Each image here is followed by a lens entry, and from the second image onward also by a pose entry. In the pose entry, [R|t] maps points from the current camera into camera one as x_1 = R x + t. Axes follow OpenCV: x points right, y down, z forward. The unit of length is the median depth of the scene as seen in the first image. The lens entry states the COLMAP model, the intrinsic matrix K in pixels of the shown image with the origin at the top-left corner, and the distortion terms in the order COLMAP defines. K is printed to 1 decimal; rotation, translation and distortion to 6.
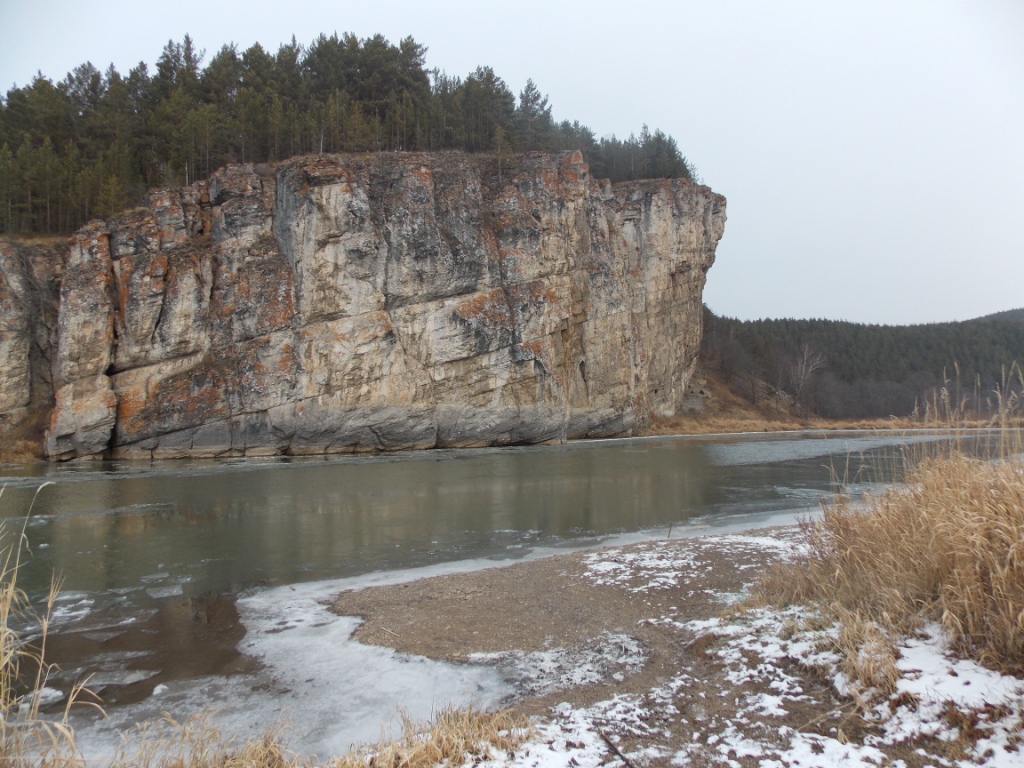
lens RADIAL K [[691.8, 0, 508.7], [0, 691.8, 382.5], [0, 0, 1]] dist [-0.008942, 0.000568]
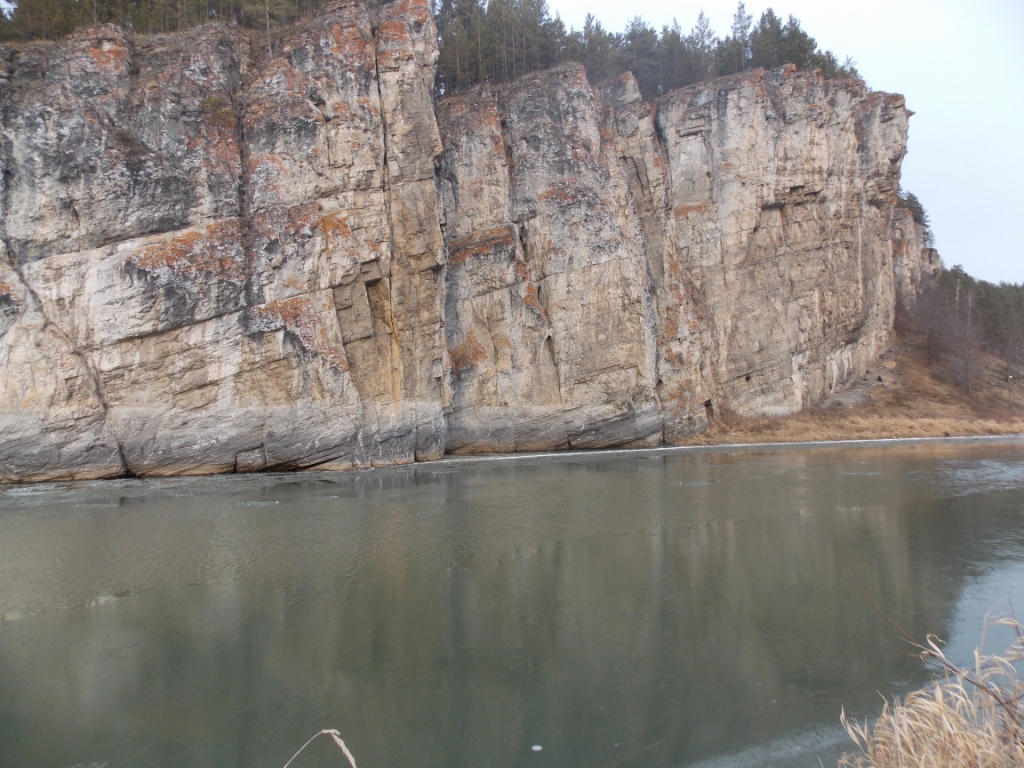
lens RADIAL K [[691.8, 0, 514.8], [0, 691.8, 391.2], [0, 0, 1]] dist [-0.008942, 0.000568]
pose [[0.937222, -0.030766, -0.347375, 0.423196], [0.035832, 0.999324, 0.008167, 0.021989], [0.346889, -0.020101, 0.937691, 0.490650]]
